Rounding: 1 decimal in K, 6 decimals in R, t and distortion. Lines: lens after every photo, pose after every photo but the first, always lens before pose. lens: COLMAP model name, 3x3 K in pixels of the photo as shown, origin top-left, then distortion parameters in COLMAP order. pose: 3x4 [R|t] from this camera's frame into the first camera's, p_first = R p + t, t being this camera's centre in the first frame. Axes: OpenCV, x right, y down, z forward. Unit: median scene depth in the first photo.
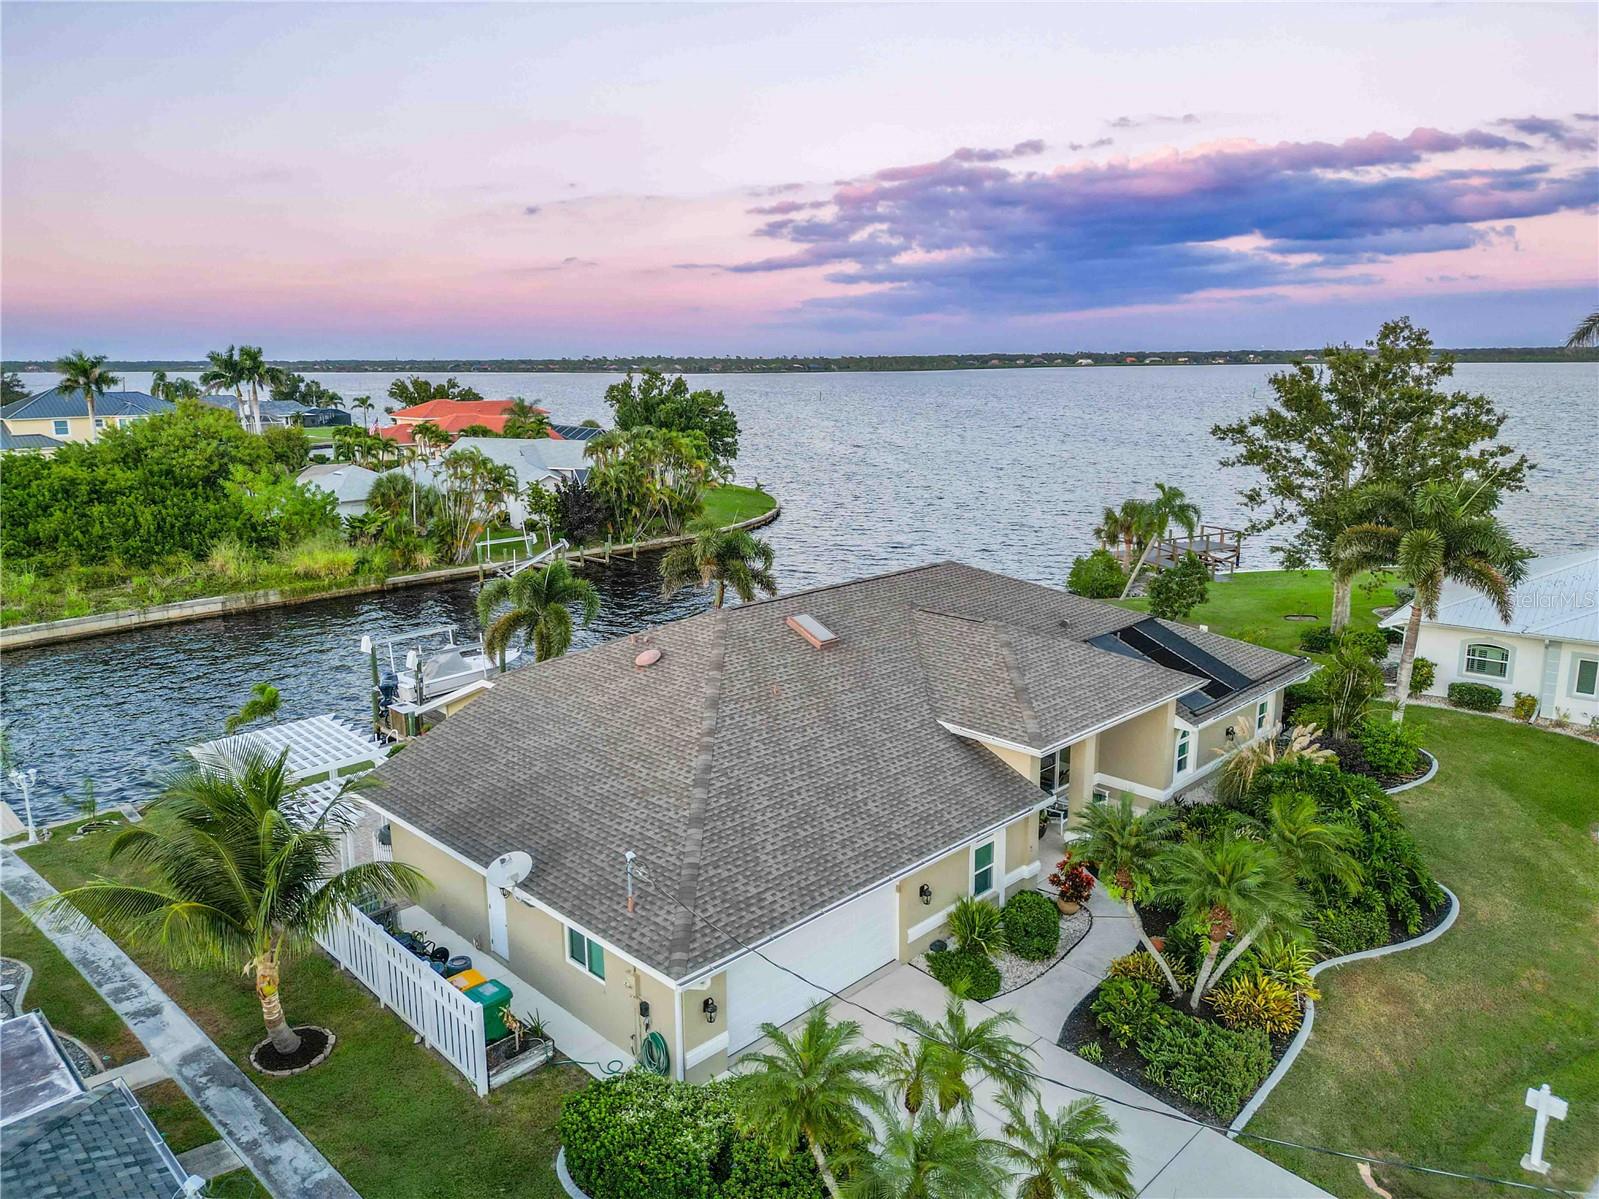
lens RADIAL K [[1115.2, 0, 799.5], [0, 1115.2, 599.5], [0, 0, 1]] dist [0.079887, -0.094518]
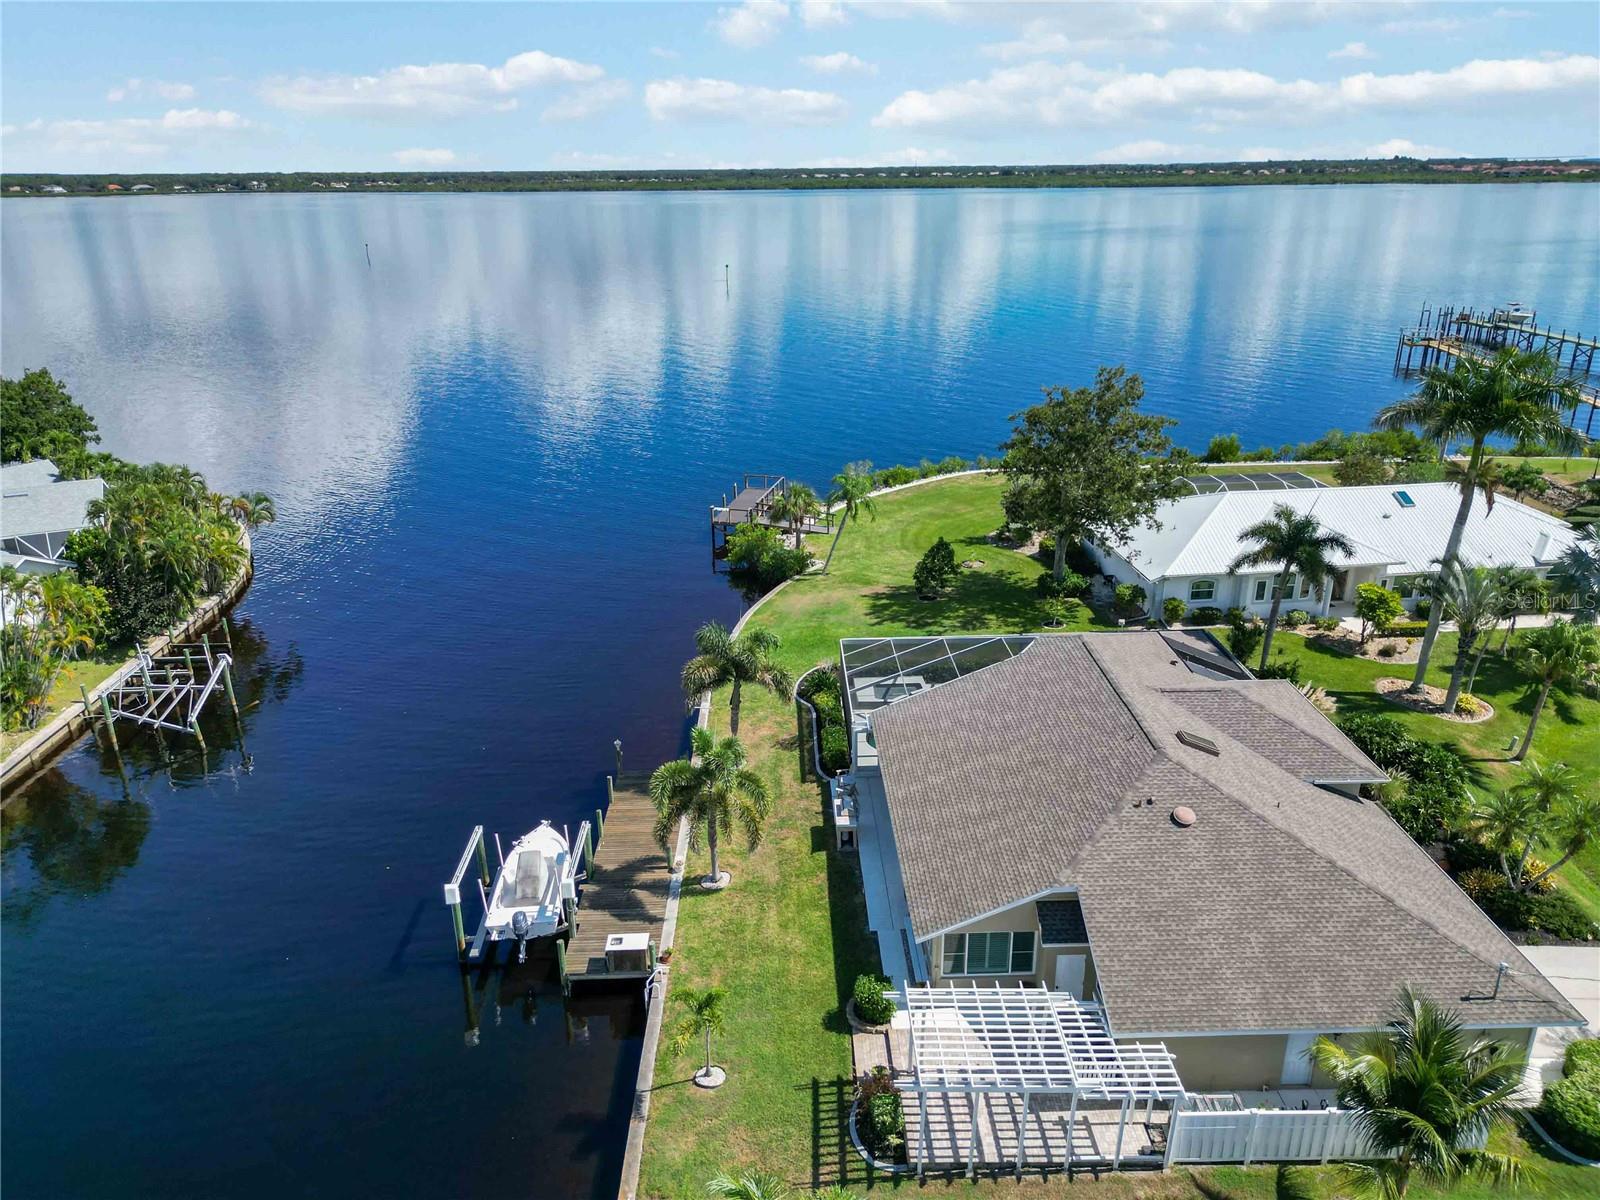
lens RADIAL K [[1131.1, 0, 796.2], [0, 1131.1, 600.9], [0, 0, 1]] dist [0.058769, -0.056084]
pose [[0.685222, -0.259195, 0.680653, -0.840603], [0.157867, 0.965172, 0.208615, -0.346838], [-0.711019, -0.035495, 0.702276, 0.302283]]
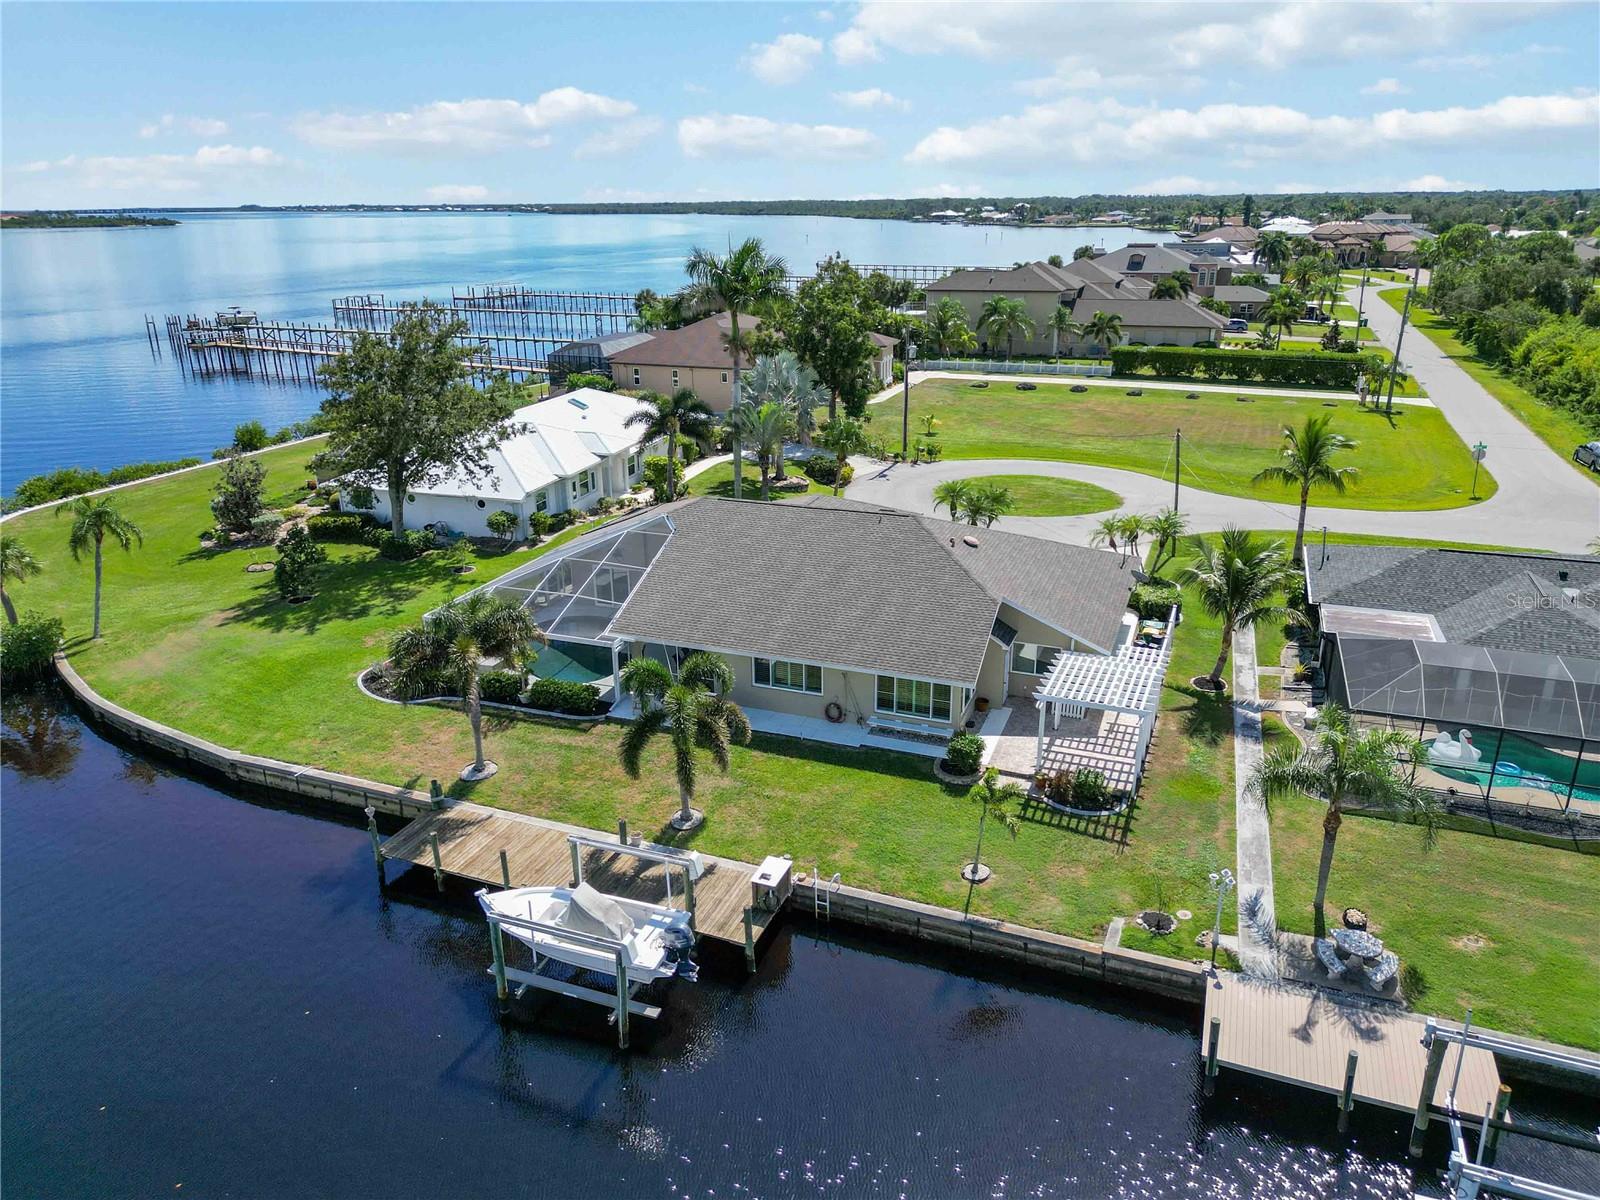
lens RADIAL K [[1120.3, 0, 797.4], [0, 1120.3, 603.4], [0, 0, 1]] dist [0.066861, -0.067708]
pose [[-0.405629, -0.294074, 0.865440, -1.032714], [0.205583, 0.893219, 0.399869, -0.400862], [-0.890618, 0.340118, -0.301859, 1.220703]]
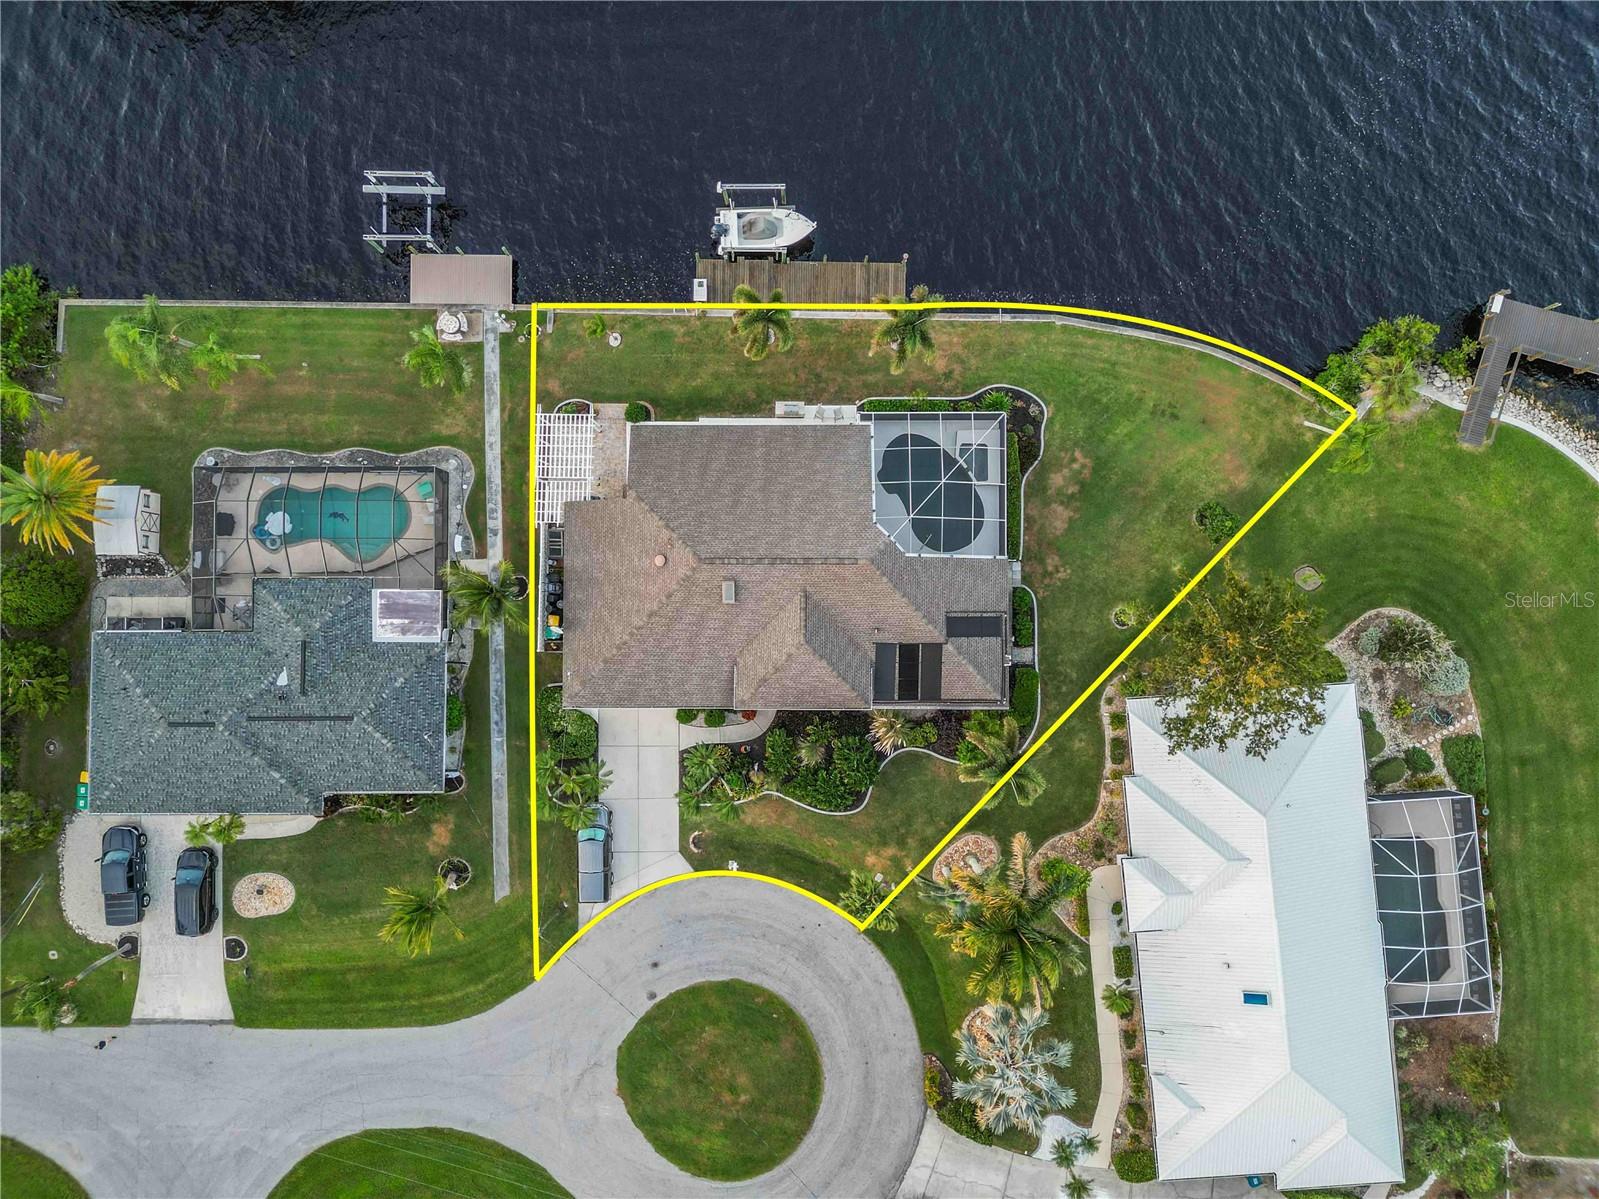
lens RADIAL K [[1117.6, 0, 797.8], [0, 1117.6, 600.7], [0, 0, 1]] dist [0.080457, -0.091653]
pose [[0.708601, 0.705204, -0.023913, 0.127932], [-0.139504, 0.173235, 0.974950, -1.556985], [0.691682, -0.687514, 0.221133, 0.434909]]
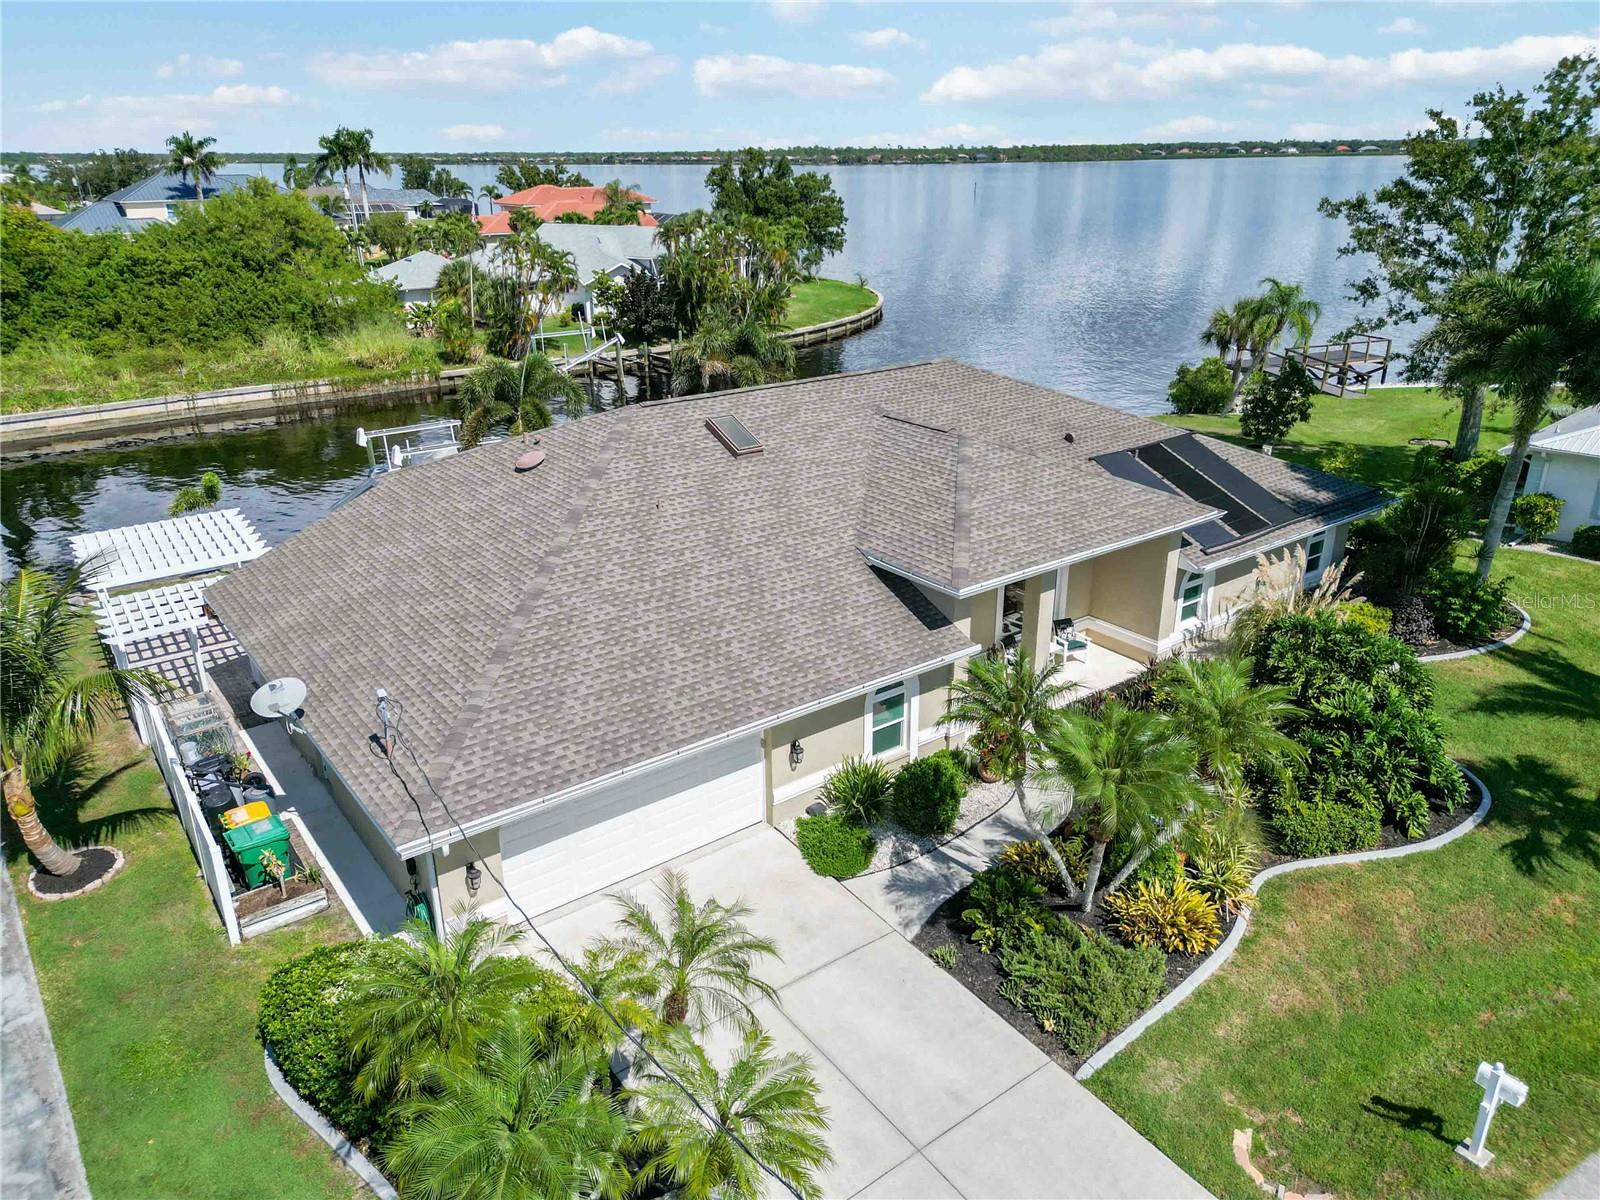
lens RADIAL K [[1118.3, 0, 798.3], [0, 1118.3, 601.2], [0, 0, 1]] dist [0.080457, -0.091653]
pose [[0.990463, 0.051264, -0.127891, 0.127624], [-0.029084, 0.985081, 0.169616, 0.004468], [0.134678, -0.164278, 0.977177, 0.114899]]
